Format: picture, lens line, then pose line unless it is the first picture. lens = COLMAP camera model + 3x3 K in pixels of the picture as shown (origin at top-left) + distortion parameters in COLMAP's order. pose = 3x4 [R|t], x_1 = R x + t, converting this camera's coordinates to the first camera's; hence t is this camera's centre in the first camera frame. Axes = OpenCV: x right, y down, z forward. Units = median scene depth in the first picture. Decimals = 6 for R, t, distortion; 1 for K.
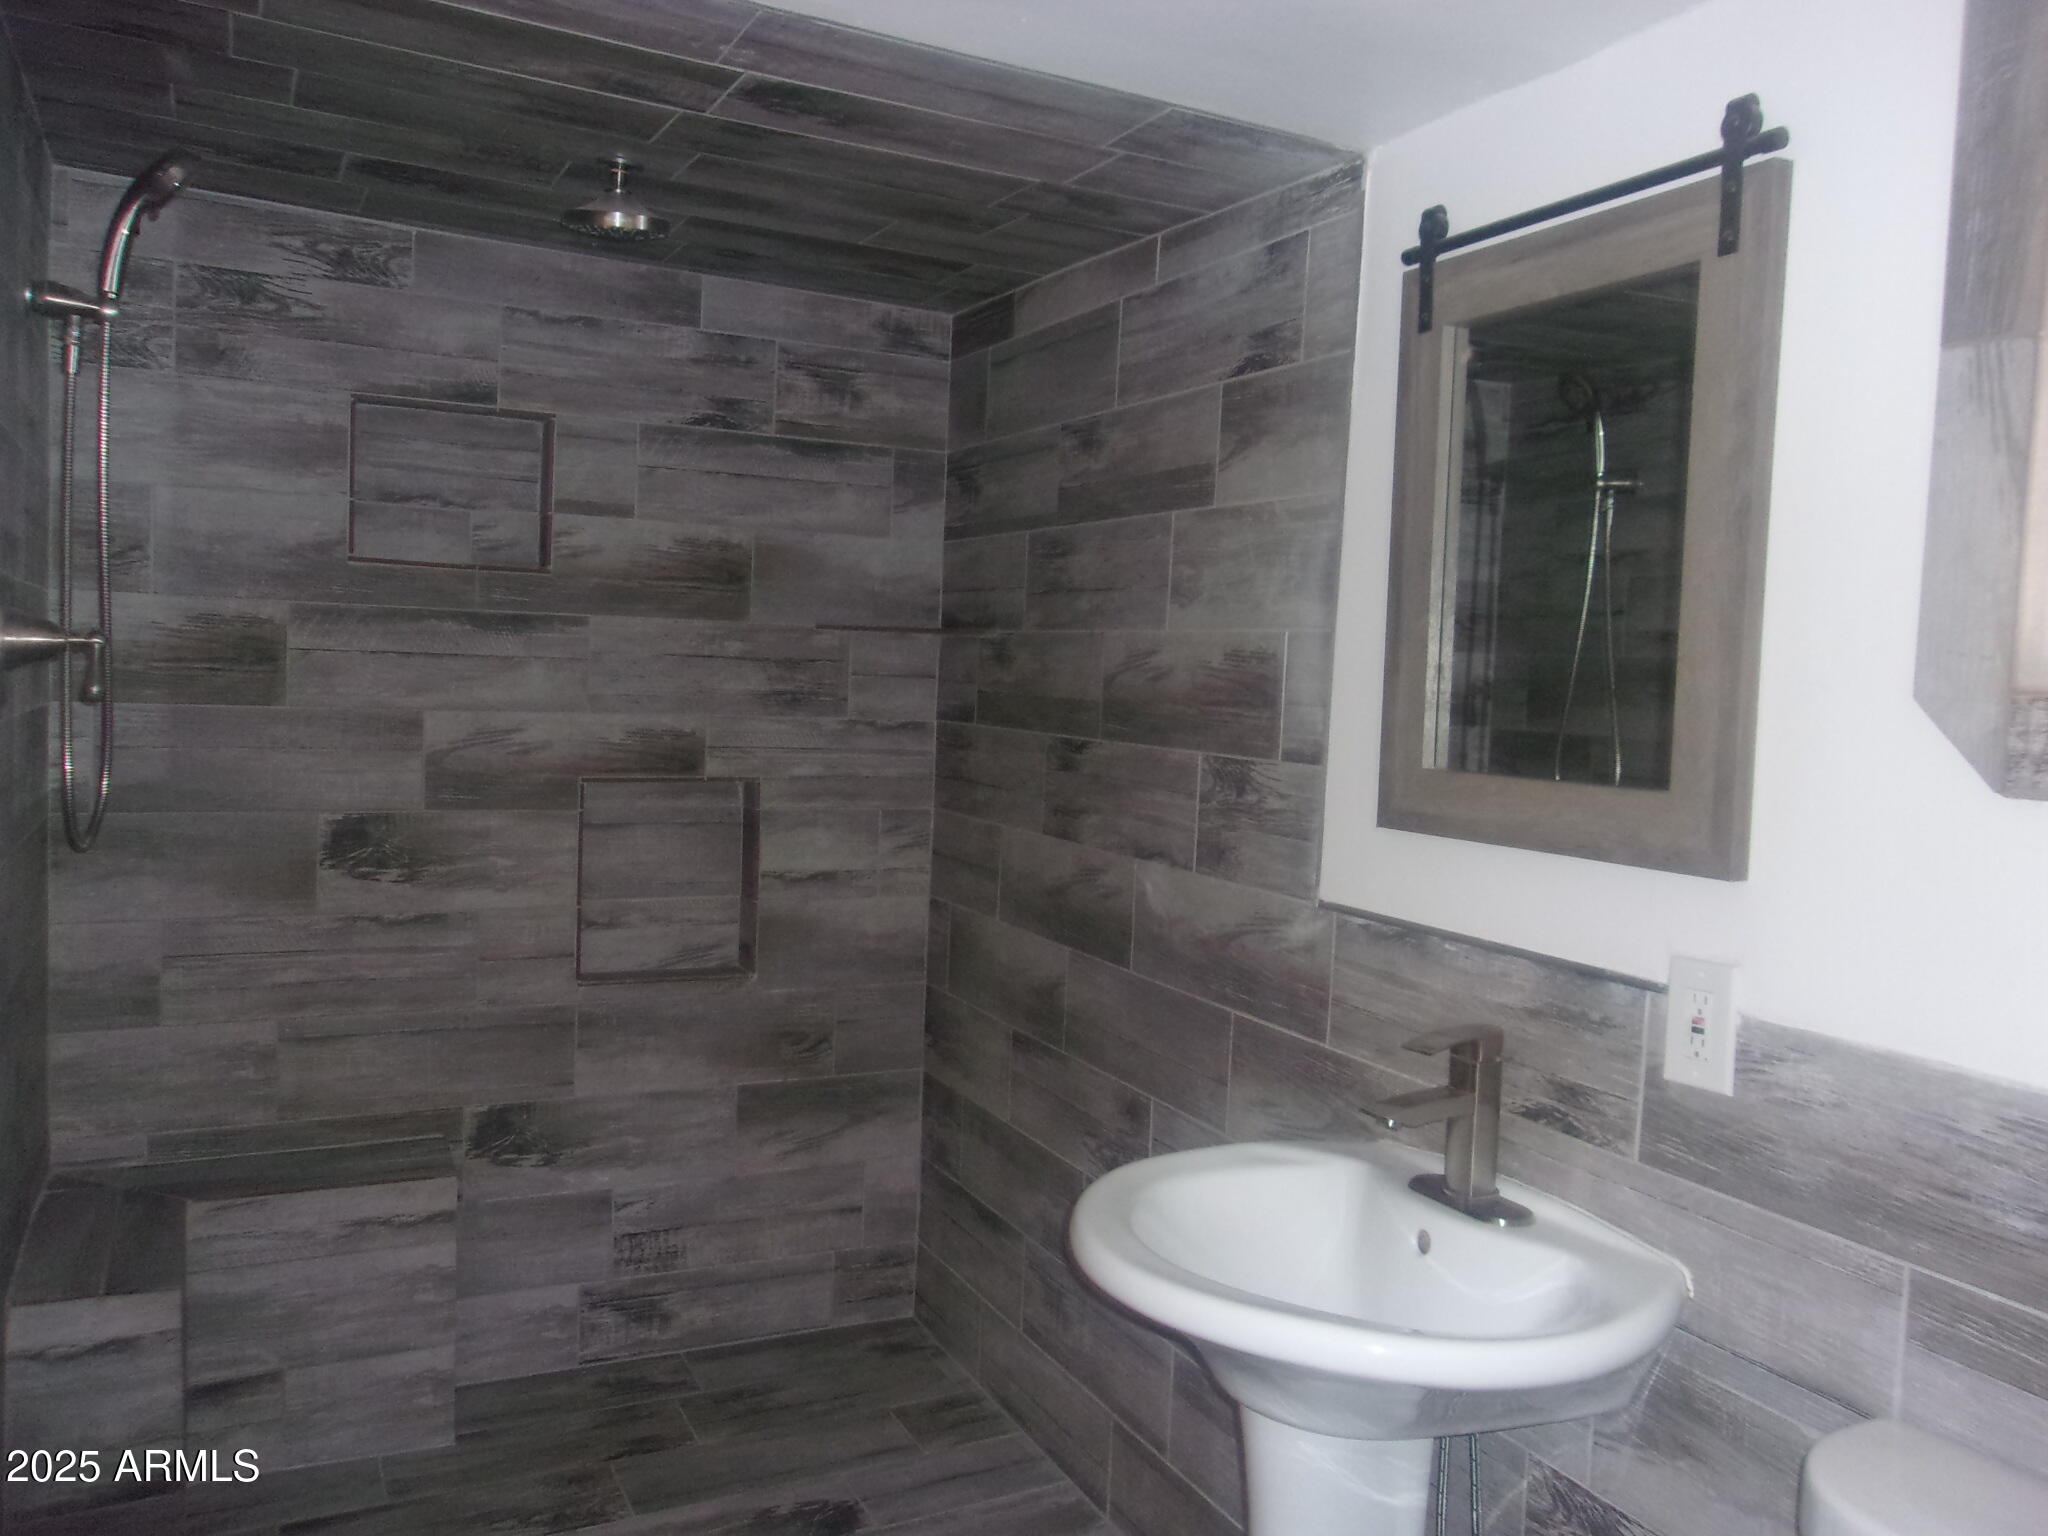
lens RADIAL K [[1597.4, 0, 1007.7], [0, 1597.4, 776.8], [0, 0, 1]] dist [-0.023593, 0.049062]
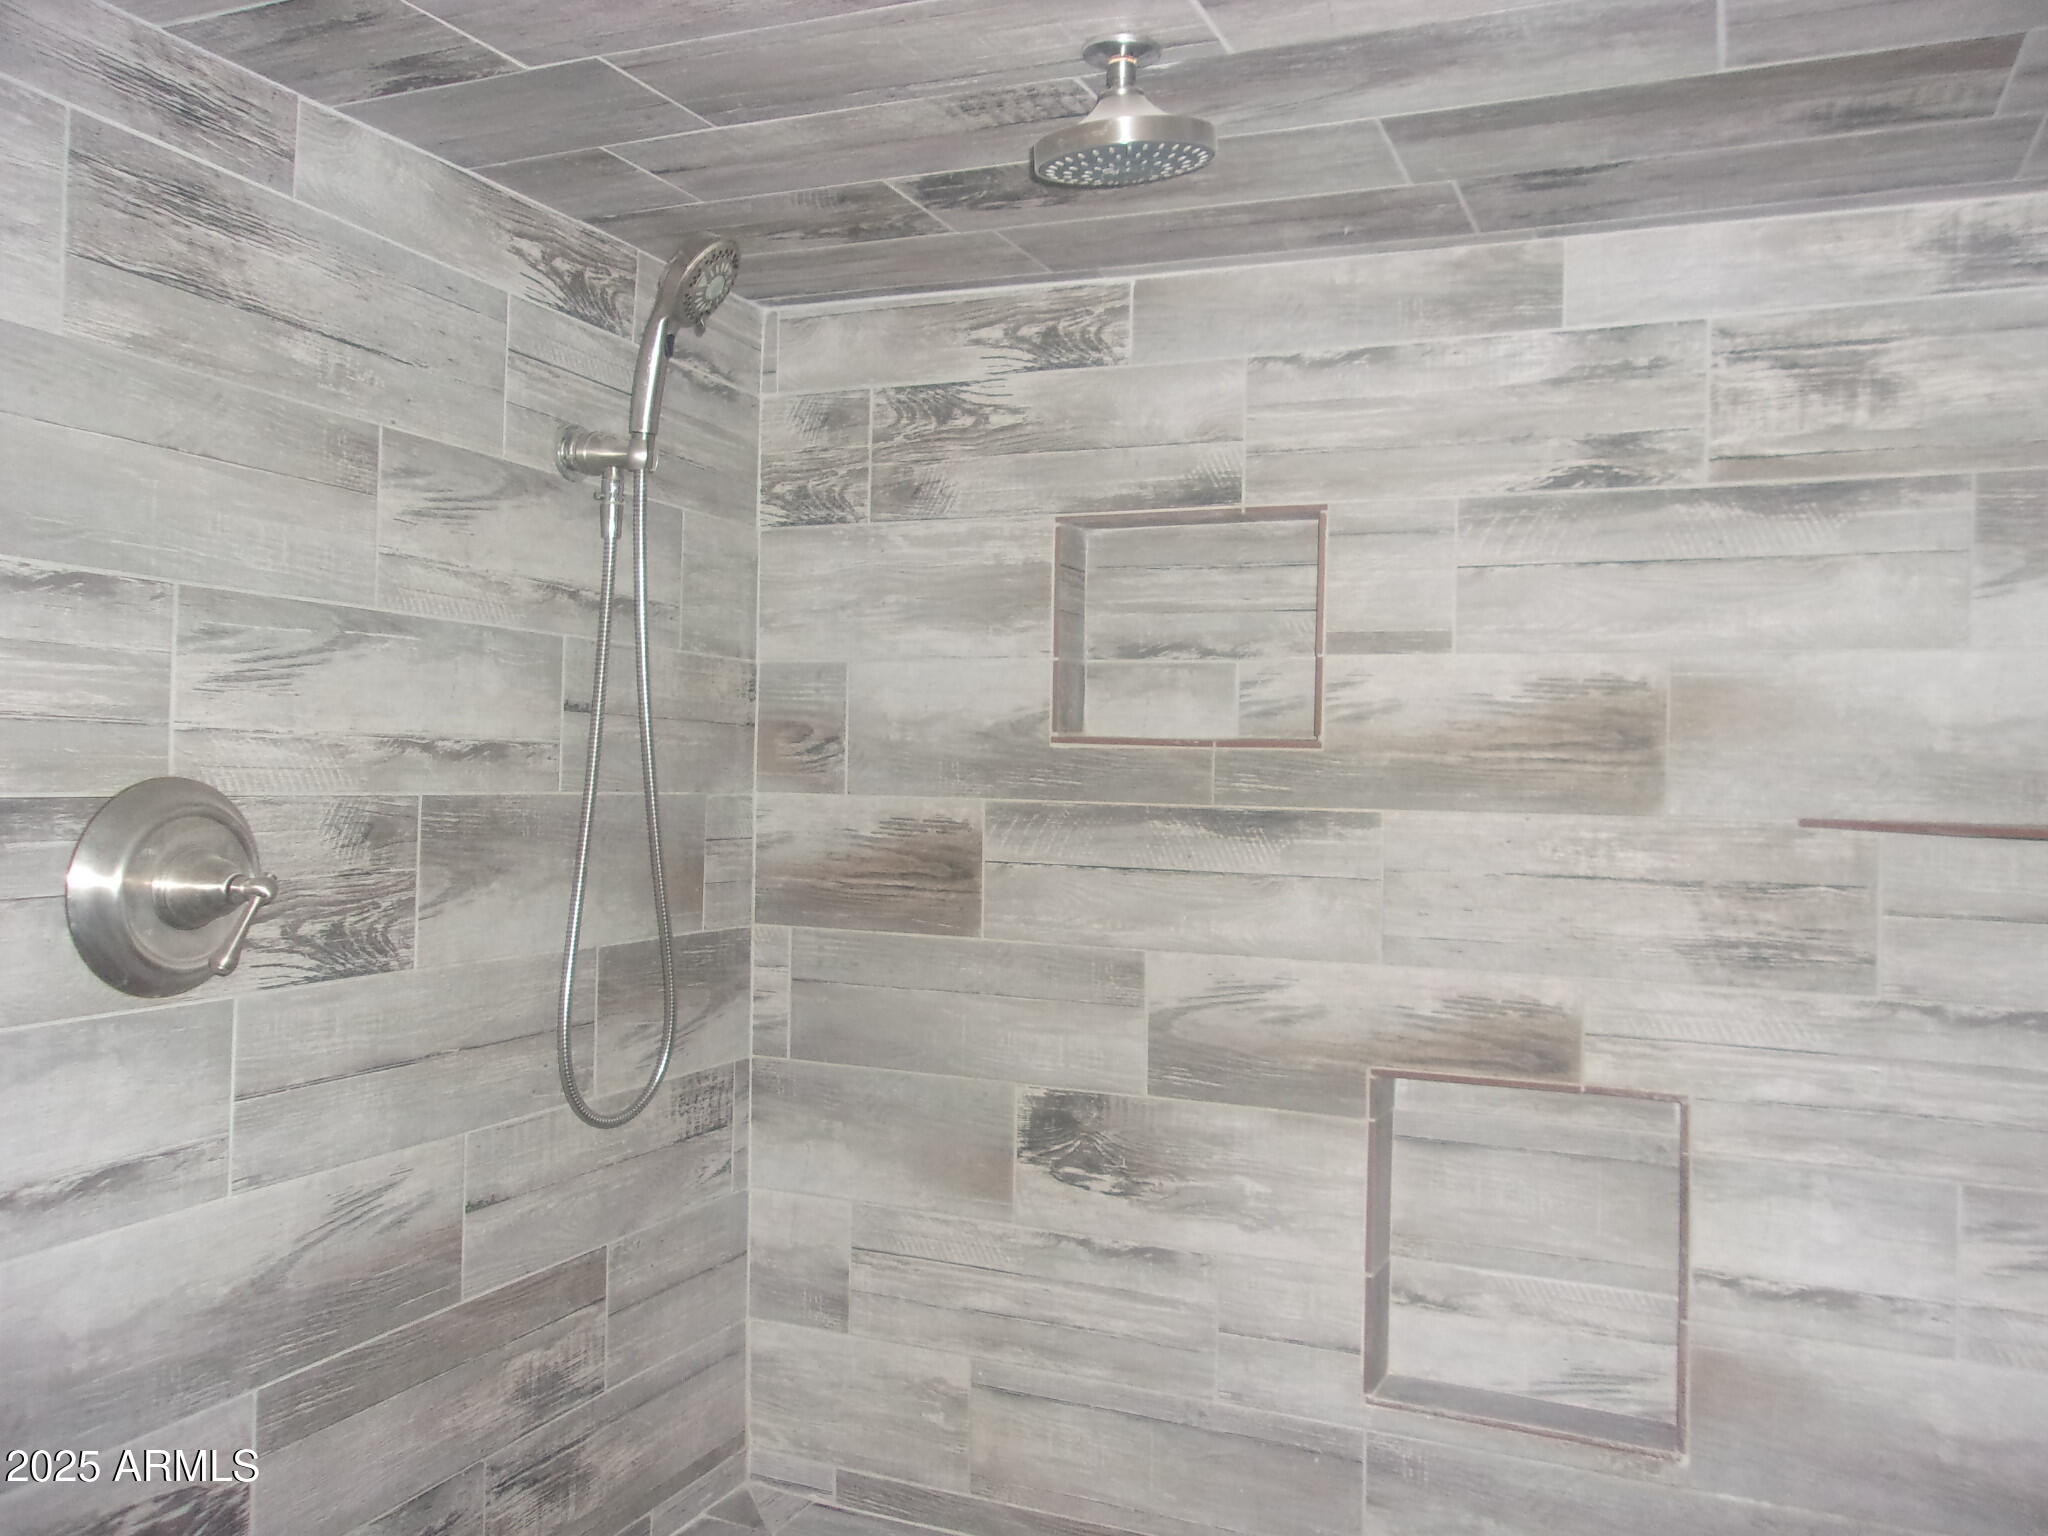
lens RADIAL K [[1597.4, 0, 1027.4], [0, 1597.4, 771.2], [0, 0, 1]] dist [-0.023593, 0.049062]
pose [[0.646572, -0.026693, -0.762386, 0.133038], [-0.049847, 0.995773, -0.077140, -0.063131], [0.761222, 0.087879, 0.642509, 0.503496]]
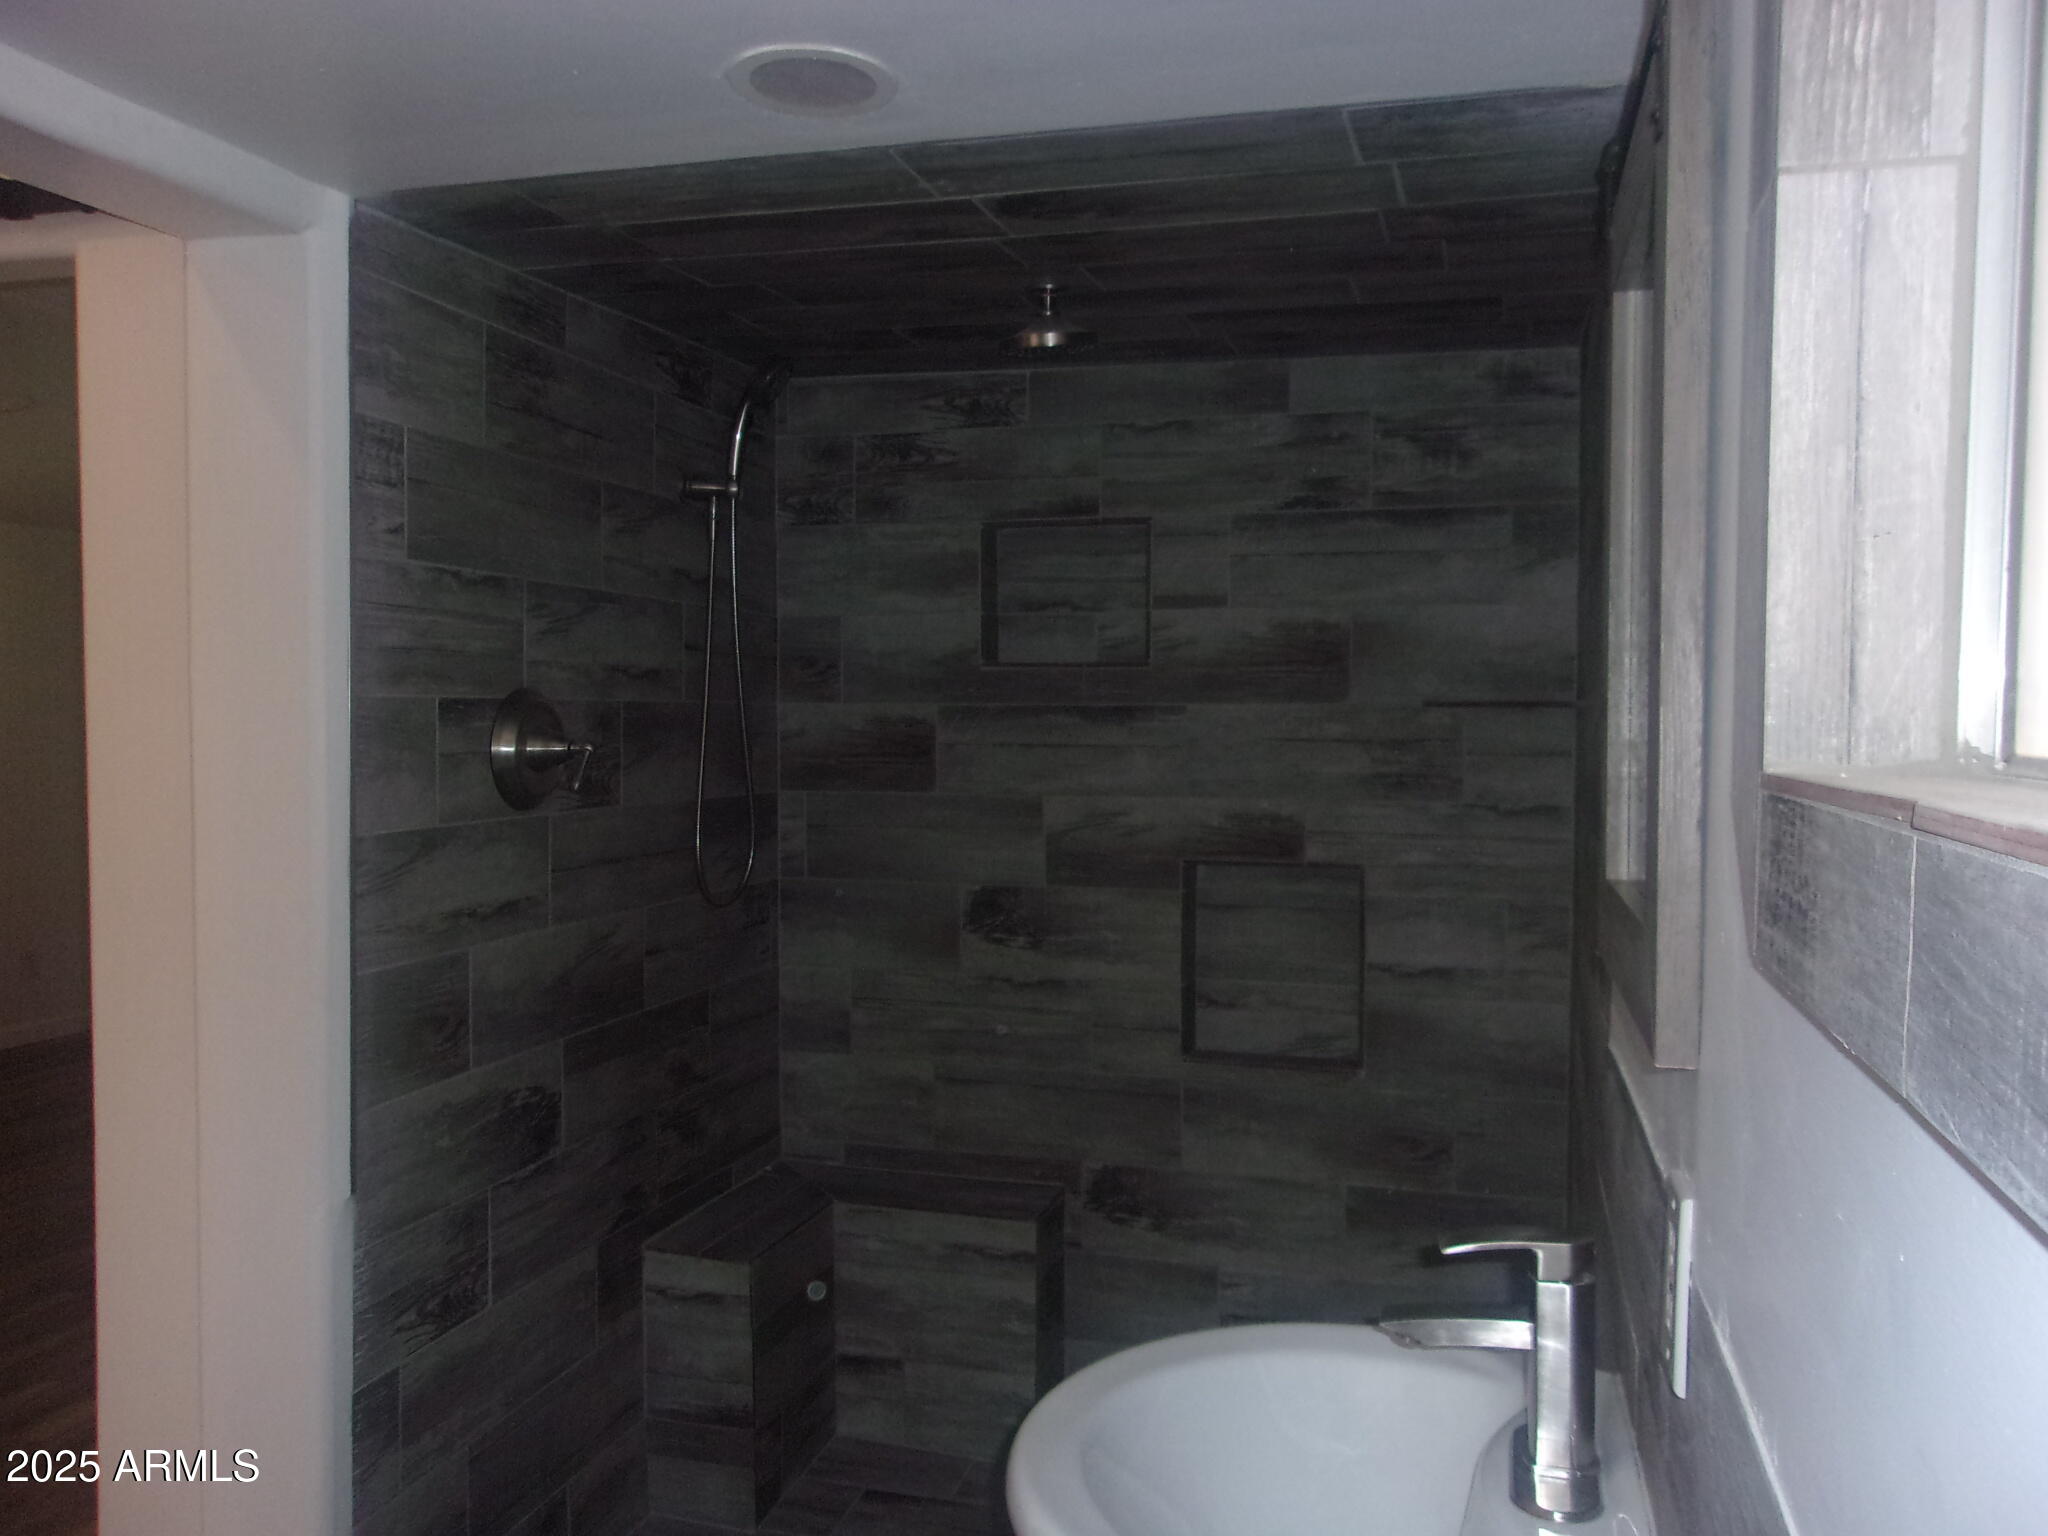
lens RADIAL K [[1597.4, 0, 1028.0], [0, 1597.4, 778.6], [0, 0, 1]] dist [-0.023593, 0.049062]
pose [[0.735344, -0.009154, -0.677633, 0.379477], [-0.022854, 0.999005, -0.038296, -0.010455], [0.677309, 0.043648, 0.734403, 0.172640]]
